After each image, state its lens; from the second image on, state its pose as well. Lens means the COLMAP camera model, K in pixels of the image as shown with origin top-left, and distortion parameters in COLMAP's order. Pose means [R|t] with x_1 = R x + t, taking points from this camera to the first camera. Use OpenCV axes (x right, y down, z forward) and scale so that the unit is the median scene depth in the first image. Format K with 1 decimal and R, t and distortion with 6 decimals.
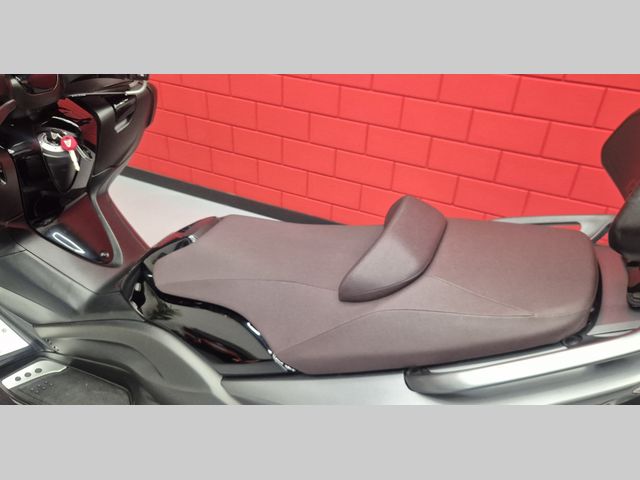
lens RADIAL K [[476.0, 0, 319.2], [0, 476.0, 253.0], [0, 0, 1]] dist [-0.003734, -0.003742]
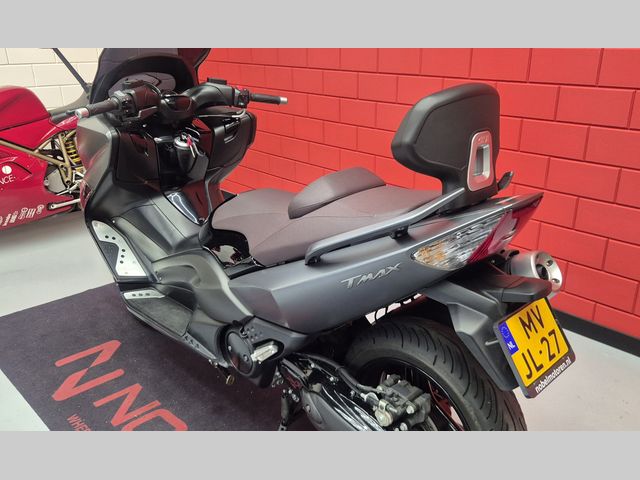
lens RADIAL K [[566.1, 0, 320.0], [0, 566.1, 240.0], [0, 0, 1]] dist [-0.004792, -0.008180]
pose [[0.911642, 0.087263, -0.401615, 0.633763], [-0.182281, 0.961679, -0.204812, 0.377181], [0.368352, 0.259922, 0.892613, -0.445507]]
